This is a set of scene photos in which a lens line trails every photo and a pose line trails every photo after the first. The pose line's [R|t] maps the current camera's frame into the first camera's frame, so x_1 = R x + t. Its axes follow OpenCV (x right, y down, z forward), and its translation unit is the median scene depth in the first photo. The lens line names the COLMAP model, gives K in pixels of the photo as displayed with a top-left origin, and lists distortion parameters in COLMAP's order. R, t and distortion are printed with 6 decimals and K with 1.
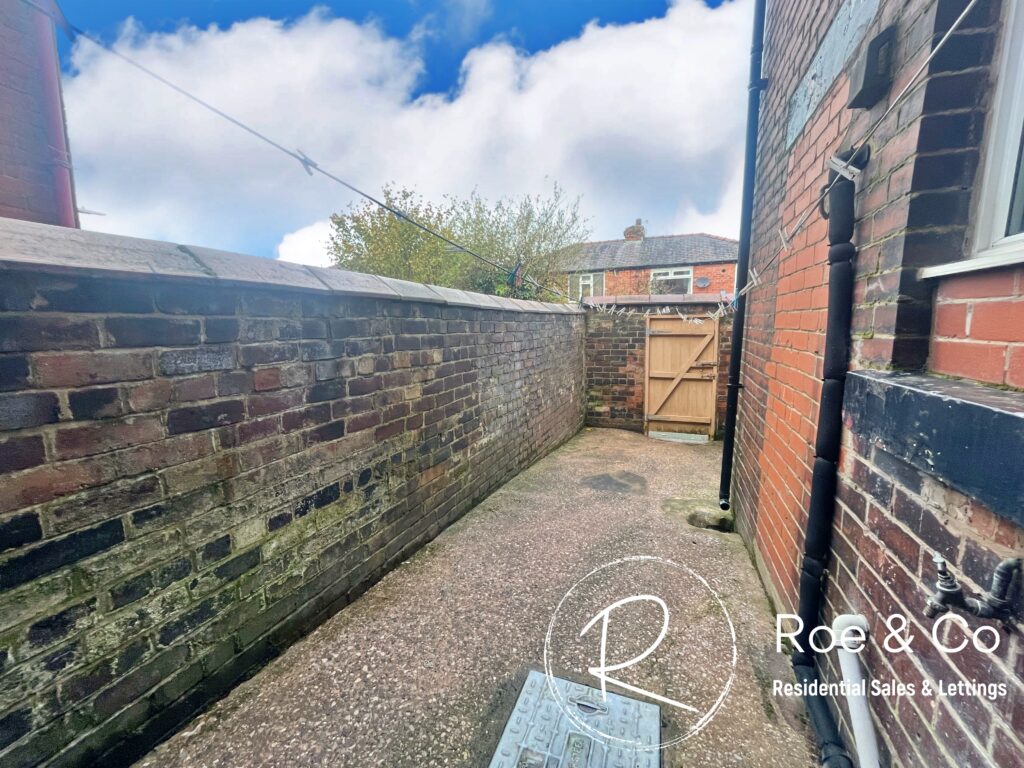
lens RADIAL K [[415.4, 0, 512.5], [0, 415.4, 383.2], [0, 0, 1]] dist [0.000041, -0.000065]
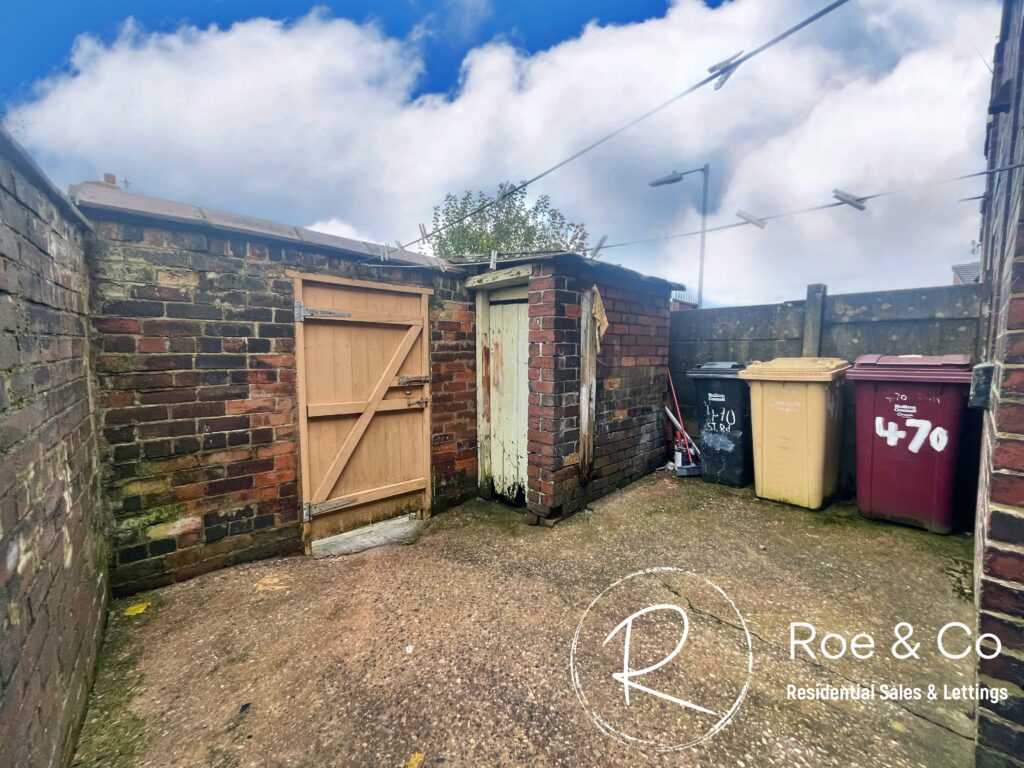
lens RADIAL K [[415.4, 0, 503.4], [0, 415.4, 383.8], [0, 0, 1]] dist [0.000041, -0.000065]
pose [[0.445664, -0.046106, 0.894012, 0.036943], [0.113823, 0.993486, -0.005505, -0.023962], [-0.887935, 0.104213, 0.448009, 0.620793]]
